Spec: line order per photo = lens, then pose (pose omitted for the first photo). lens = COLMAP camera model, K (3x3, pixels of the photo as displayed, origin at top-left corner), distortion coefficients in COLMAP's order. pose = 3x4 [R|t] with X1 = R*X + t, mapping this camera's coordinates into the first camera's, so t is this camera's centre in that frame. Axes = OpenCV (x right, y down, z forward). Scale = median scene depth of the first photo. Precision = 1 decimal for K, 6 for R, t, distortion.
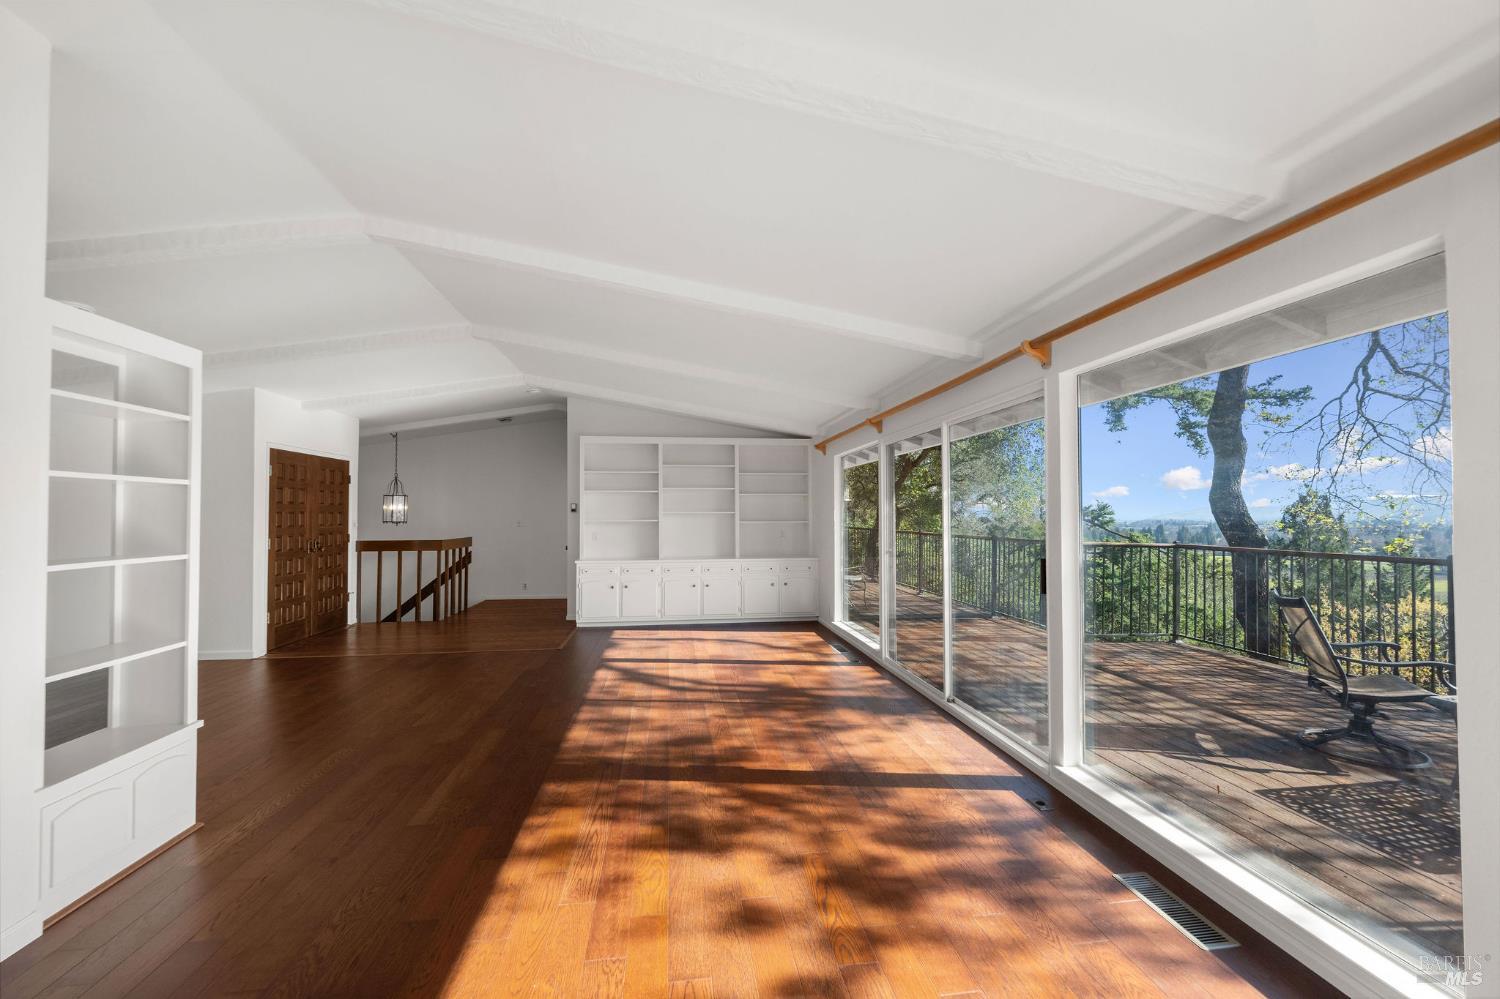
lens RADIAL K [[602.6, 0, 751.5], [0, 602.6, 497.3], [0, 0, 1]] dist [-0.002397, 0.000862]
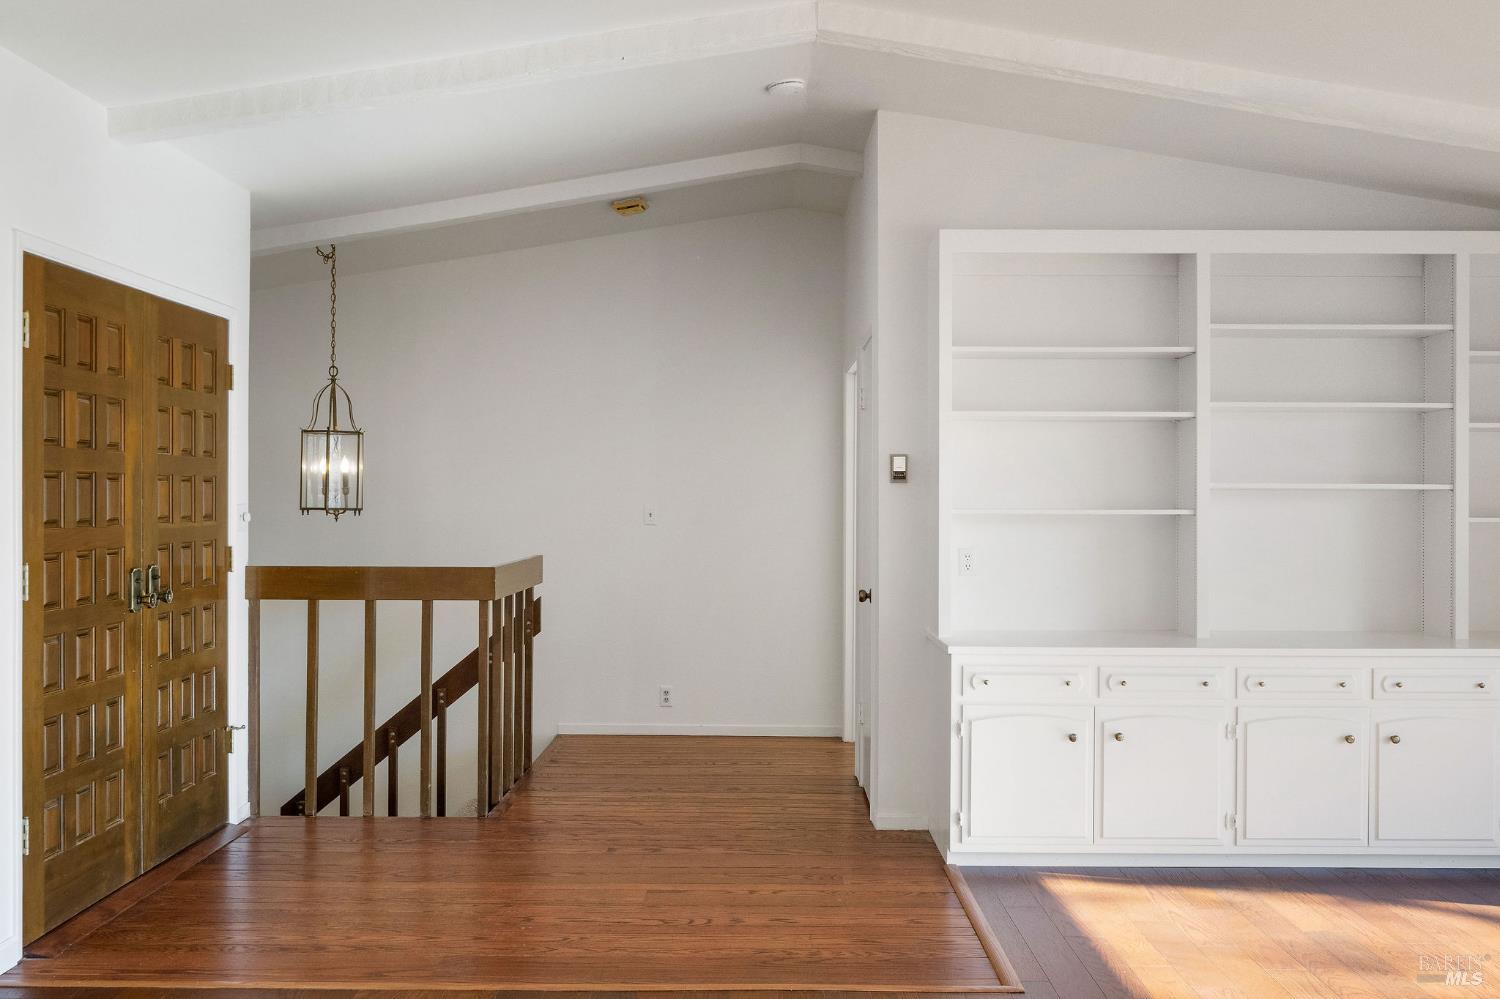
lens RADIAL K [[1345.2, 0, 749.4], [0, 1345.2, 493.1], [0, 0, 1]] dist [0.003031, -0.010370]
pose [[0.990062, 0.006613, -0.140473, -0.287083], [-0.002887, 0.999639, 0.026709, 0.012433], [0.140599, -0.026038, 0.989724, 0.320794]]
